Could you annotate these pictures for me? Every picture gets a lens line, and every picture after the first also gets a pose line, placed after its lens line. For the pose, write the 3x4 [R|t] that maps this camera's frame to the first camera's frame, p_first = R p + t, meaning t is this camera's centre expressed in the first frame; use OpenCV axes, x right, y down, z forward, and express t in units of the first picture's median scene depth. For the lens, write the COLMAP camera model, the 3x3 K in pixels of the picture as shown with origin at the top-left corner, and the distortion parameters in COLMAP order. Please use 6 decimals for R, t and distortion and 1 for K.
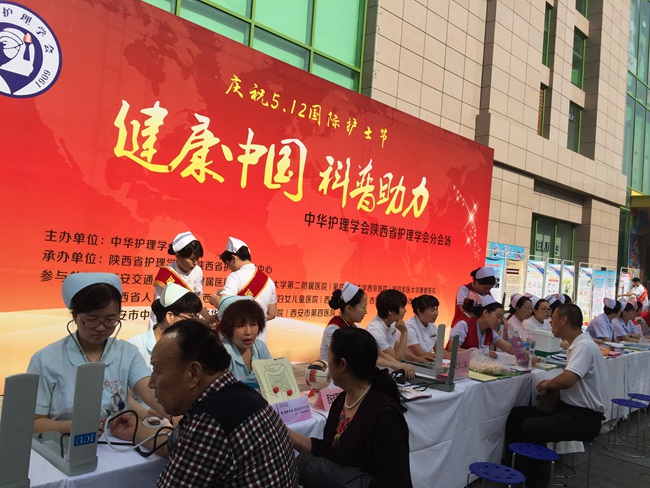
lens RADIAL K [[559.6, 0, 325.0], [0, 559.6, 244.0], [0, 0, 1]] dist [0.096665, -0.135651]
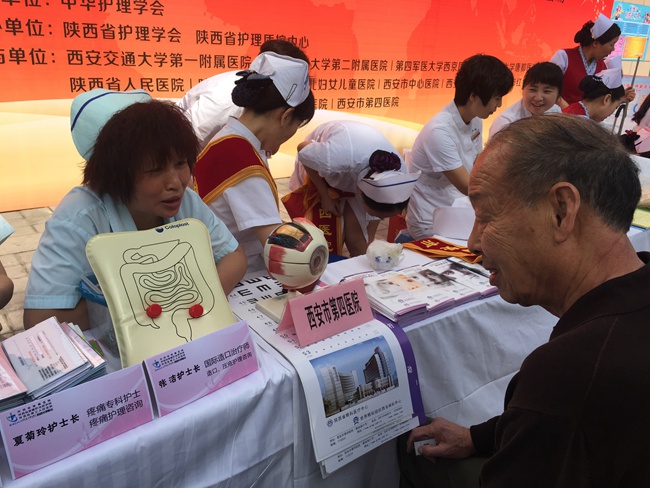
lens RADIAL K [[559.6, 0, 325.0], [0, 559.6, 244.0], [0, 0, 1]] dist [0.096665, -0.135651]
pose [[0.990788, 0.013110, -0.134787, 0.026501], [0.036631, 0.932256, 0.359941, 0.024843], [0.130374, -0.361563, 0.923187, 0.221048]]
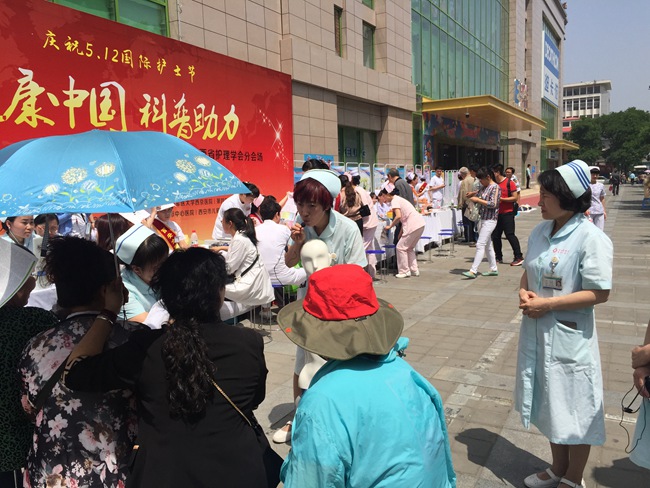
lens RADIAL K [[559.6, 0, 325.0], [0, 559.6, 244.0], [0, 0, 1]] dist [0.096665, -0.135651]
pose [[0.956029, -0.139031, 0.258221, 0.017271], [0.100854, 0.982646, 0.155679, 0.005963], [-0.275384, -0.122791, 0.953460, -0.288488]]
